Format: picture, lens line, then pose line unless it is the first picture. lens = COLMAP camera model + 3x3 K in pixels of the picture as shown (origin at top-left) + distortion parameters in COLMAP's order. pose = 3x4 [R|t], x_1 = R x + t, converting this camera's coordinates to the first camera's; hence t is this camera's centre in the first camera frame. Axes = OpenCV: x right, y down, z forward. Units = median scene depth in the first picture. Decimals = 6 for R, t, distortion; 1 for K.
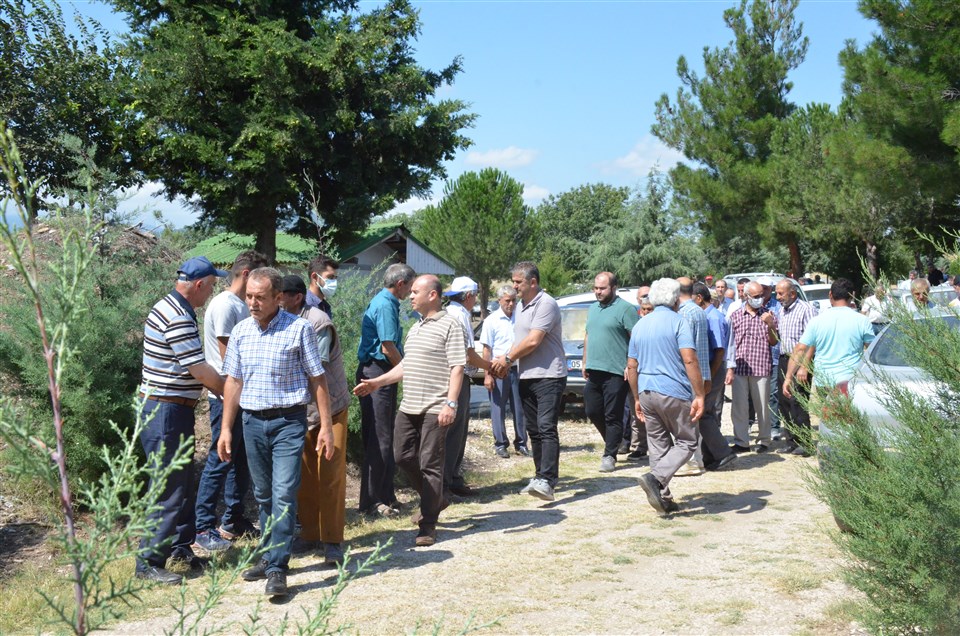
lens RADIAL K [[1287.5, 0, 475.4], [0, 1287.5, 329.8], [0, 0, 1]] dist [0.036818, 0.263482]
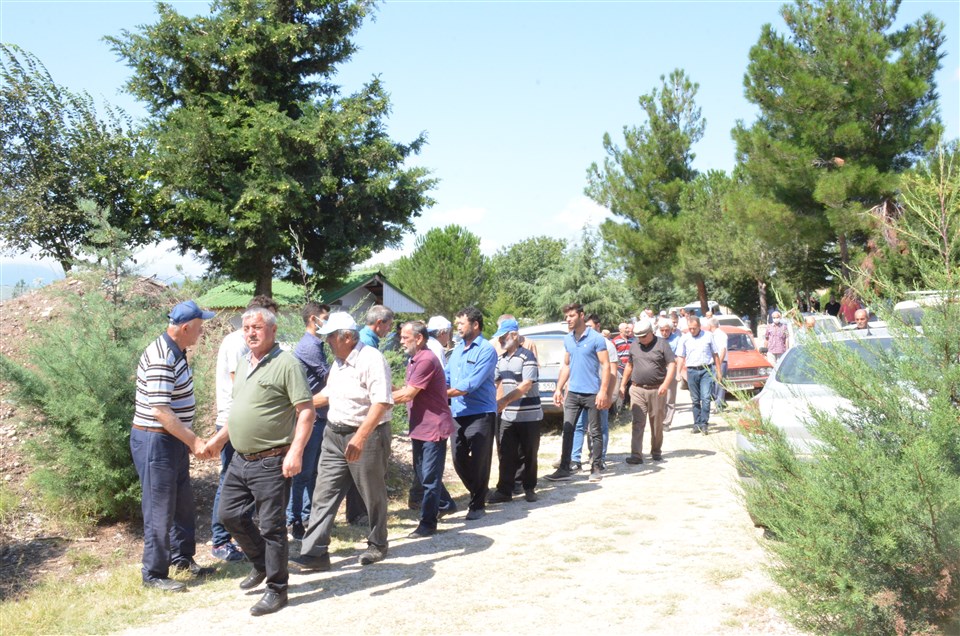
lens RADIAL K [[907.4, 0, 485.8], [0, 907.4, 316.1], [0, 0, 1]] dist [-0.065817, 0.142460]
pose [[0.999112, -0.018885, 0.037677, 0.009621], [0.020277, 0.999112, -0.036925, -0.007922], [-0.036946, 0.037657, 0.998608, 0.164229]]
